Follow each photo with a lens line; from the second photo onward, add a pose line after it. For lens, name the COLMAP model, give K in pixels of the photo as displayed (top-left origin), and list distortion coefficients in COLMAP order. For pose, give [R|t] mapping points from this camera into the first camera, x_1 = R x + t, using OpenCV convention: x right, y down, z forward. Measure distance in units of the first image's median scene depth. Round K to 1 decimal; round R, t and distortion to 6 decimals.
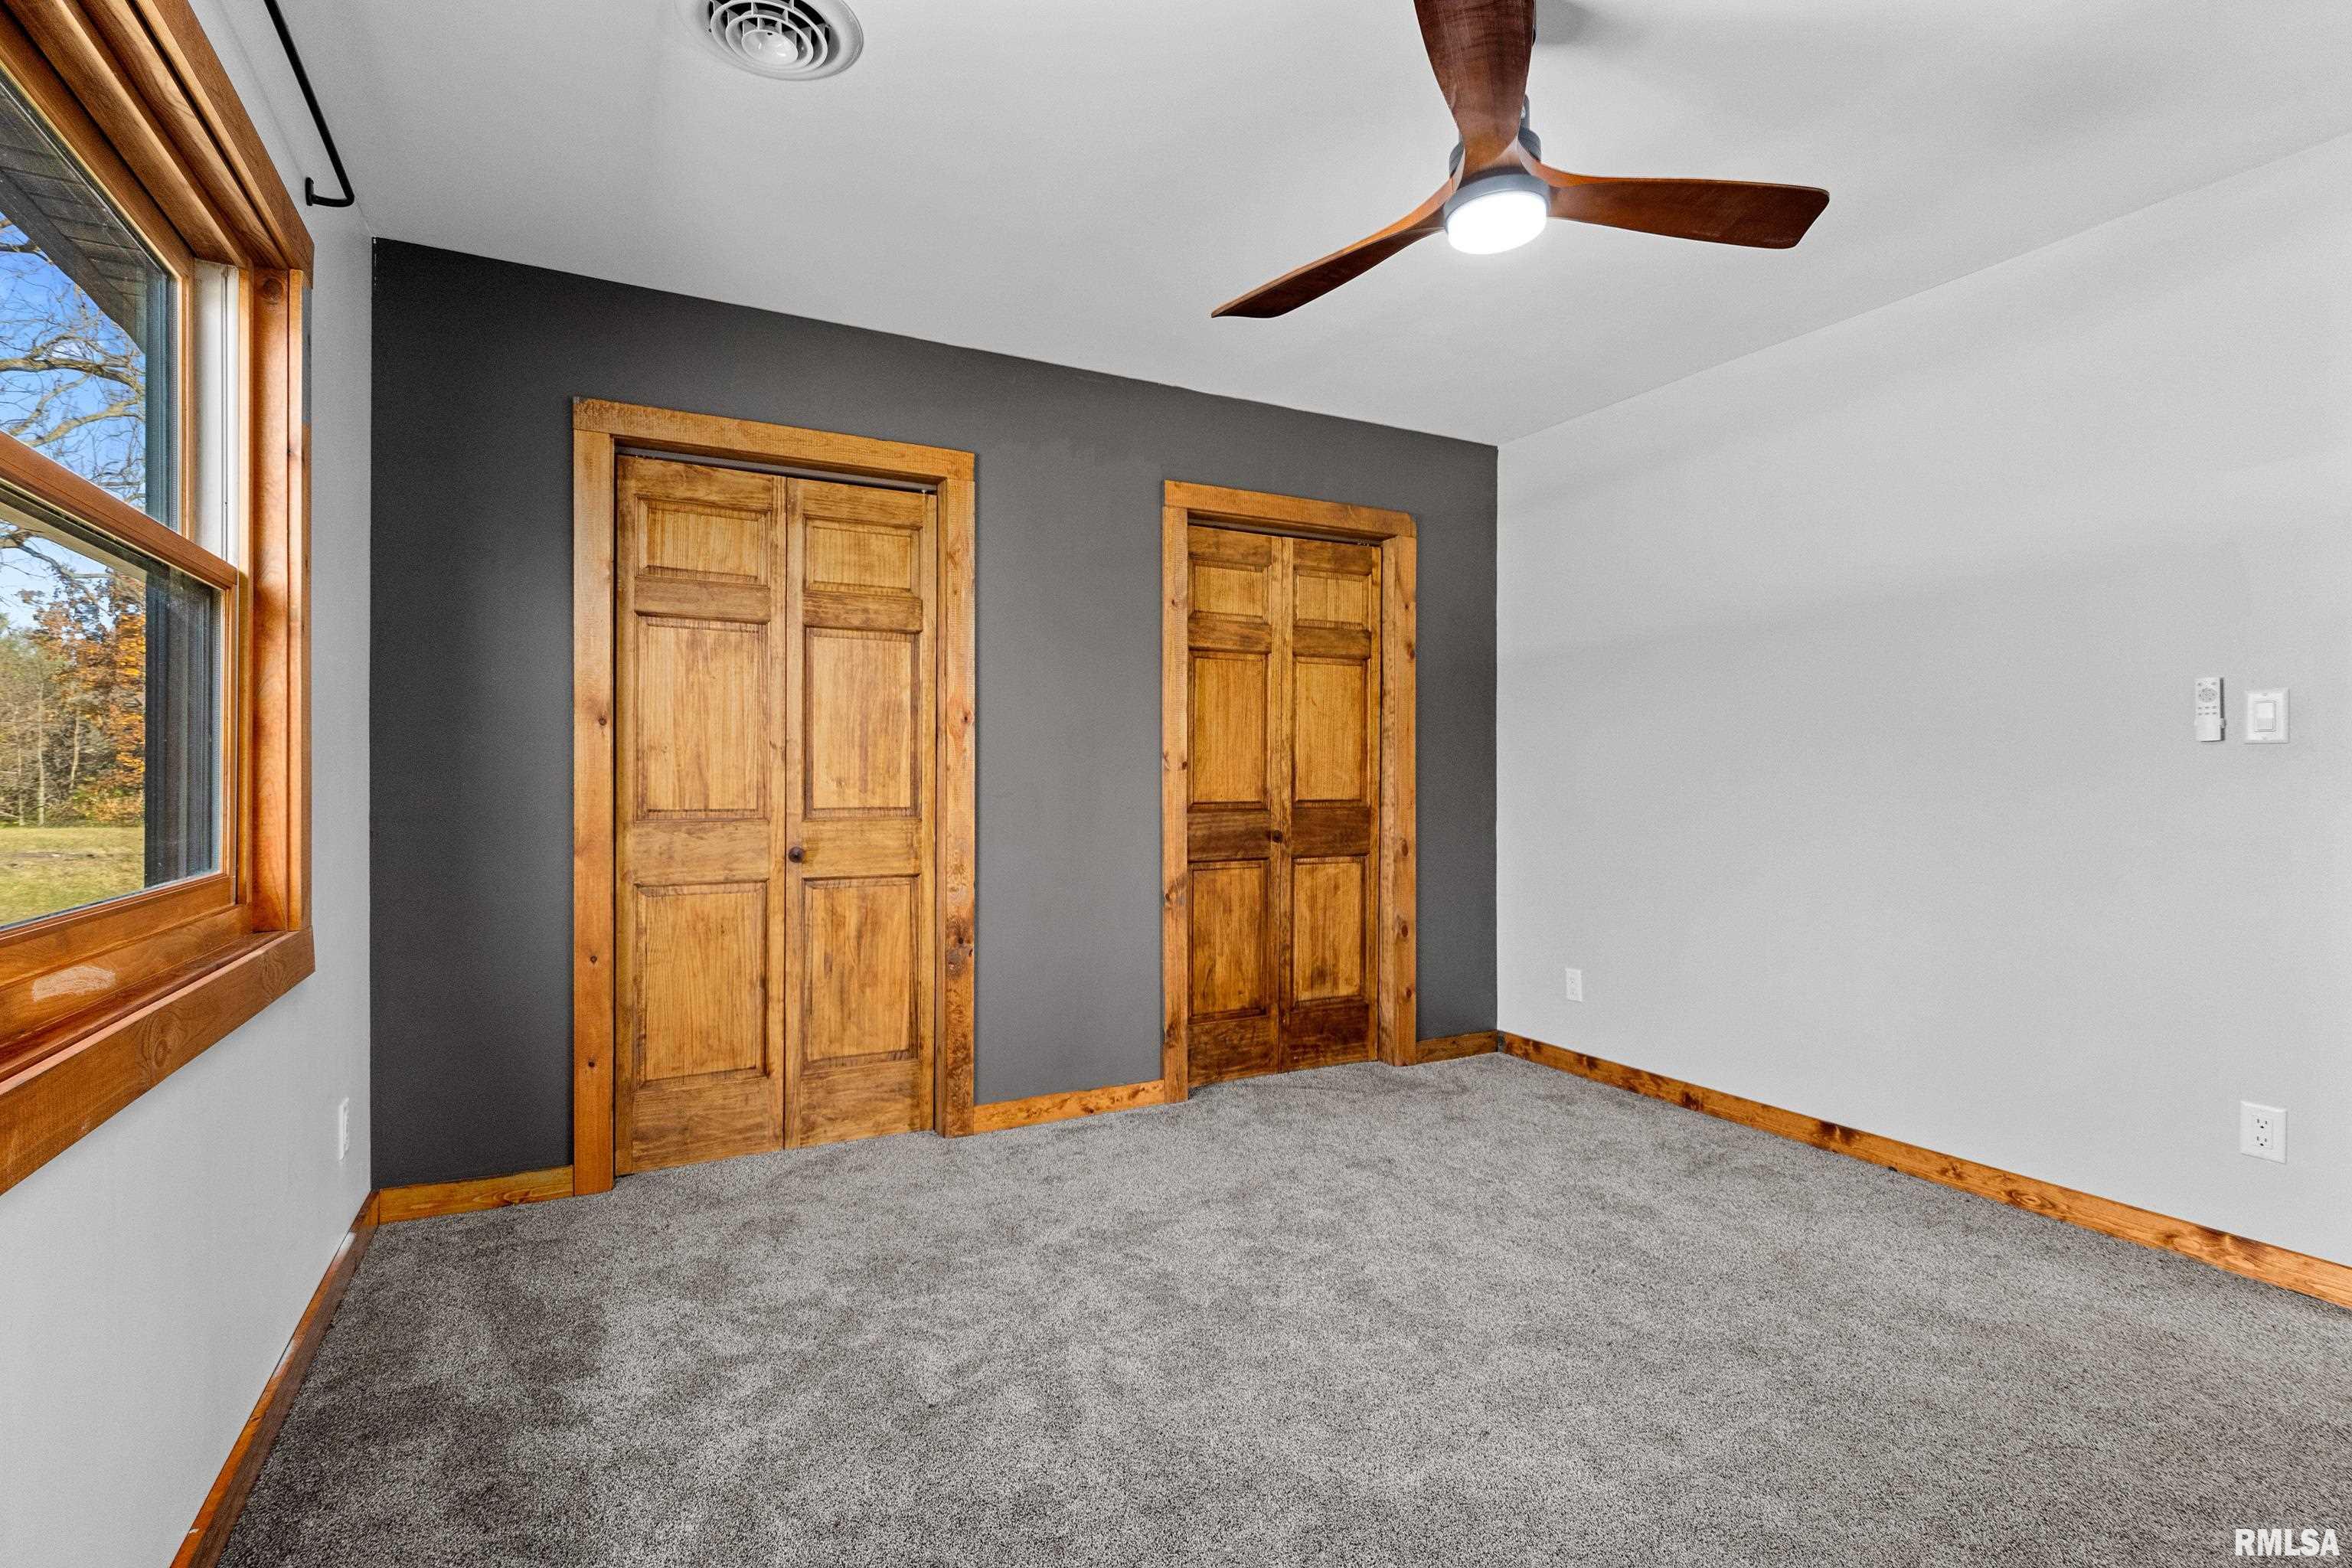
lens RADIAL K [[1105.1, 0, 1166.2], [0, 1105.1, 779.0], [0, 0, 1]] dist [0.011770, -0.001673]
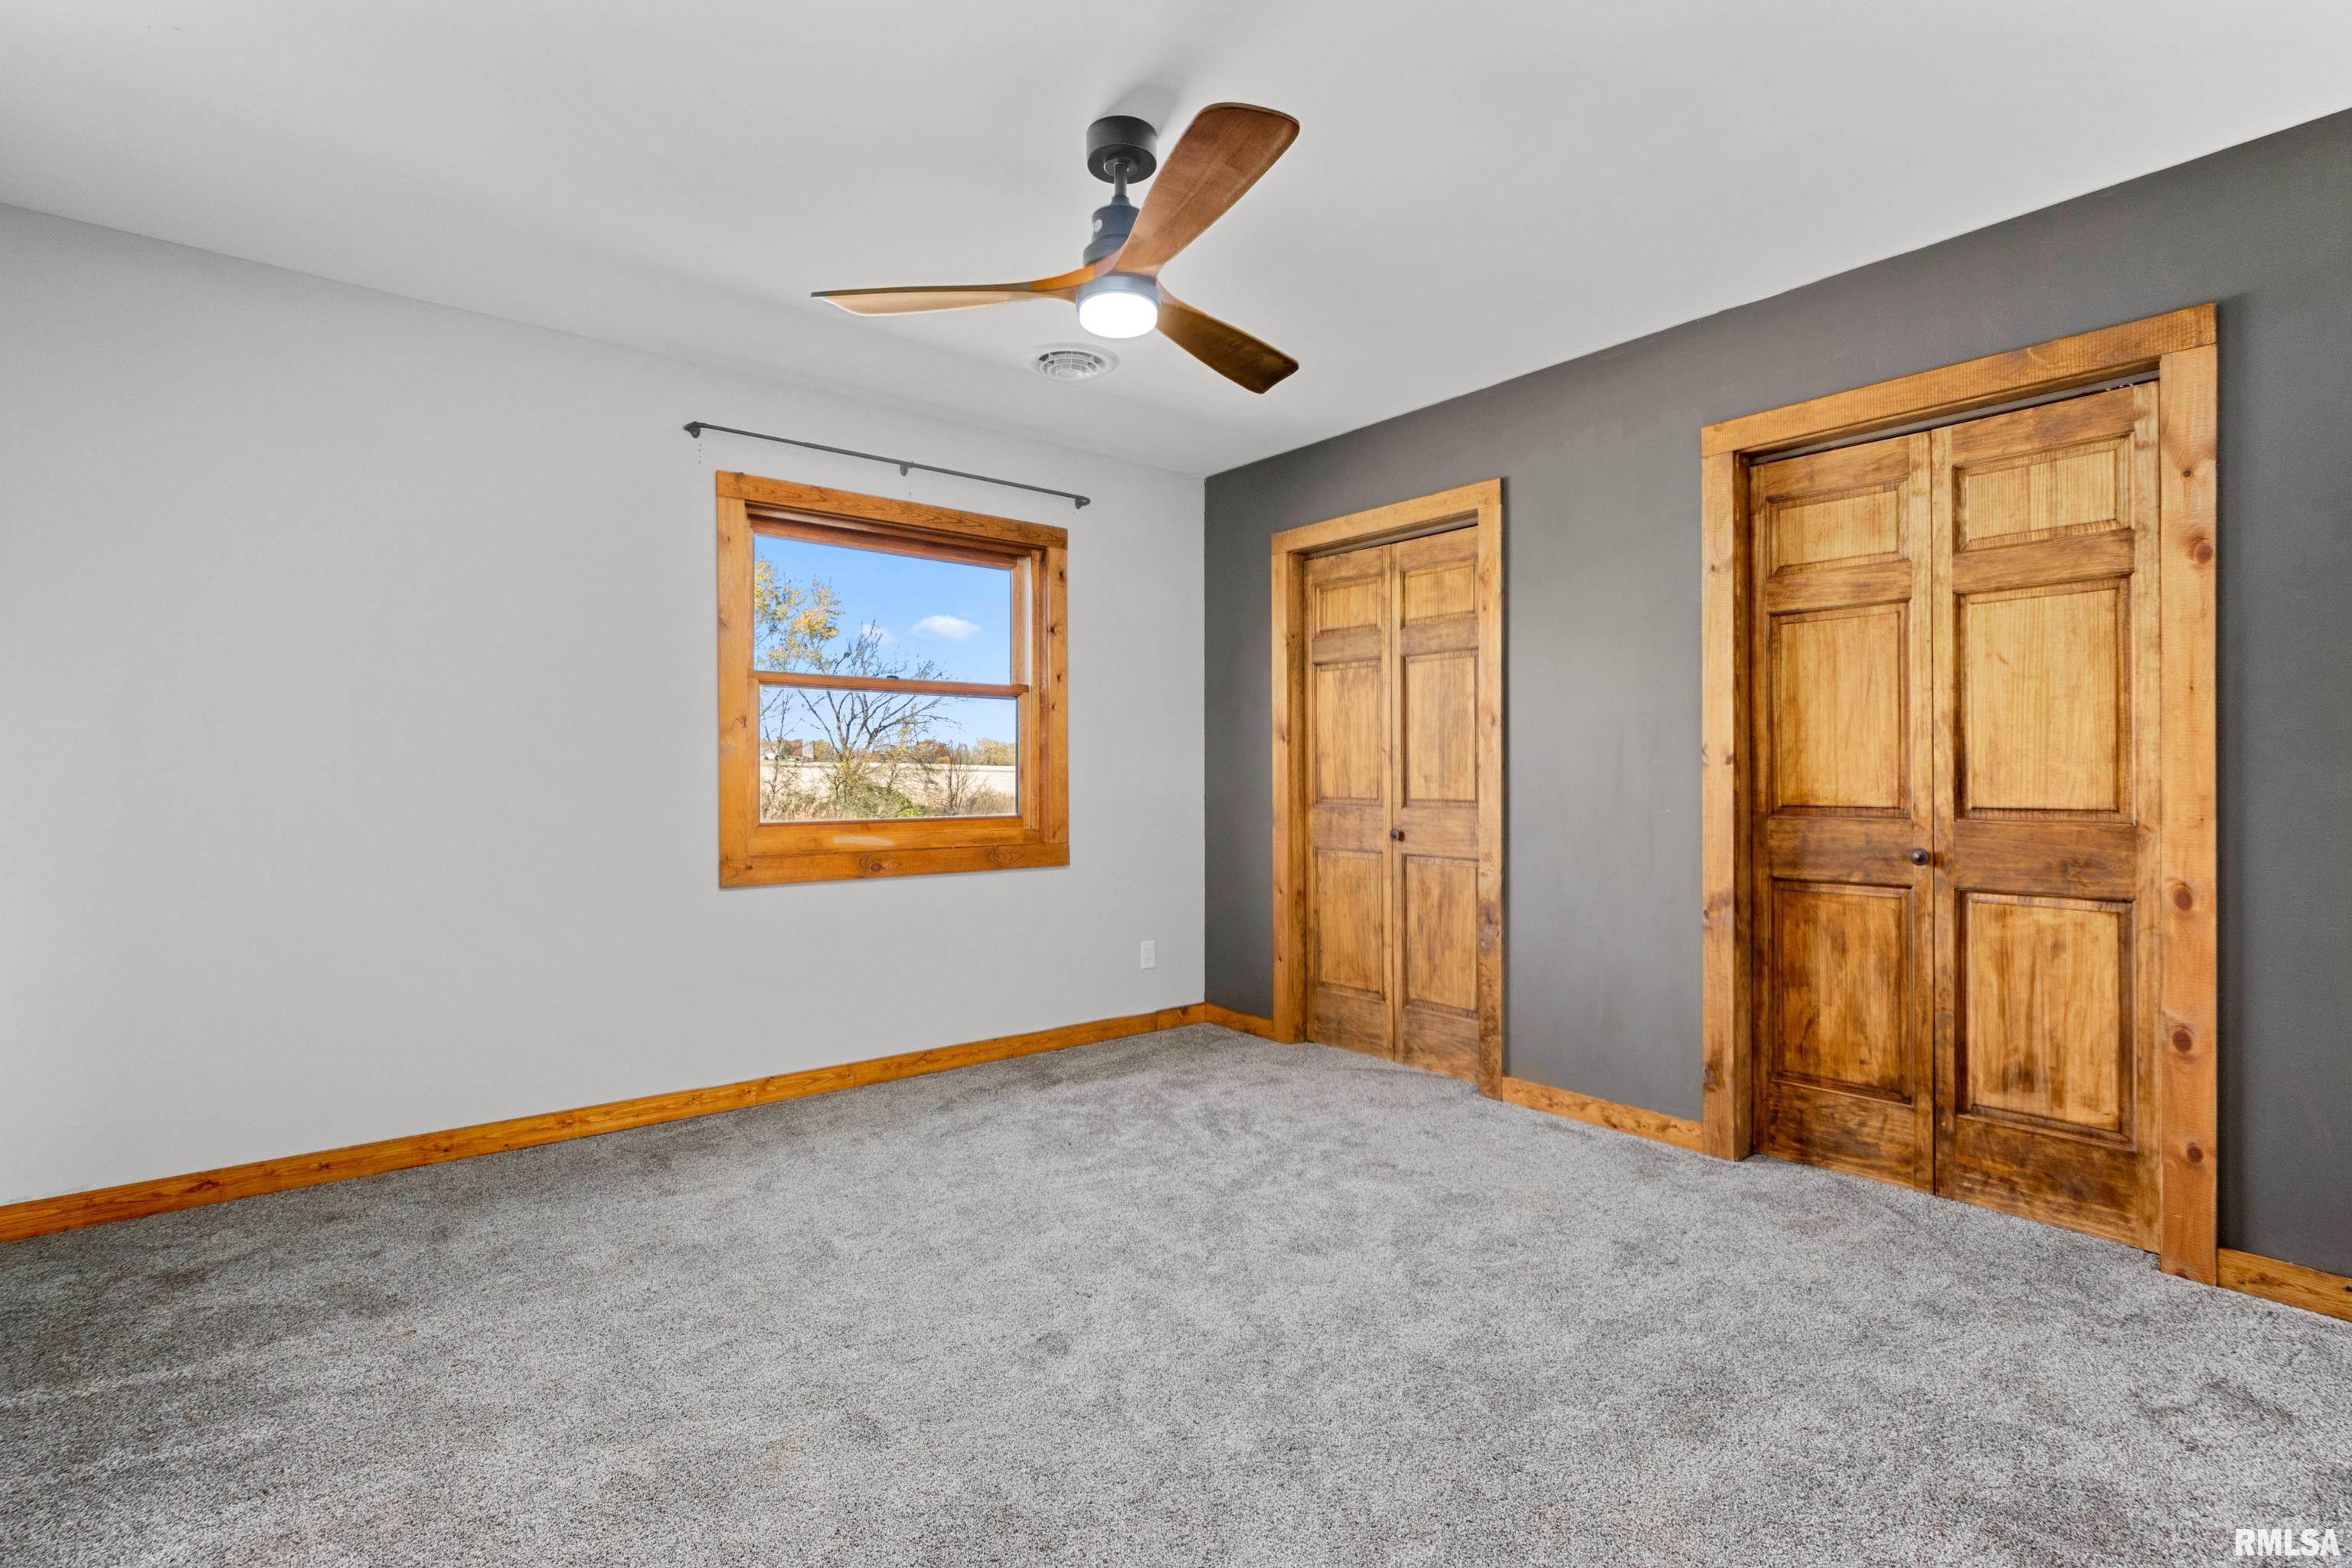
lens RADIAL K [[1105.1, 0, 1164.1], [0, 1105.1, 777.7], [0, 0, 1]] dist [0.011770, -0.001673]
pose [[0.198117, 0.000620, -0.980178, 0.833102], [-0.001883, 0.999998, 0.000252, 0.002460], [0.980177, 0.001796, 0.198118, 0.456777]]
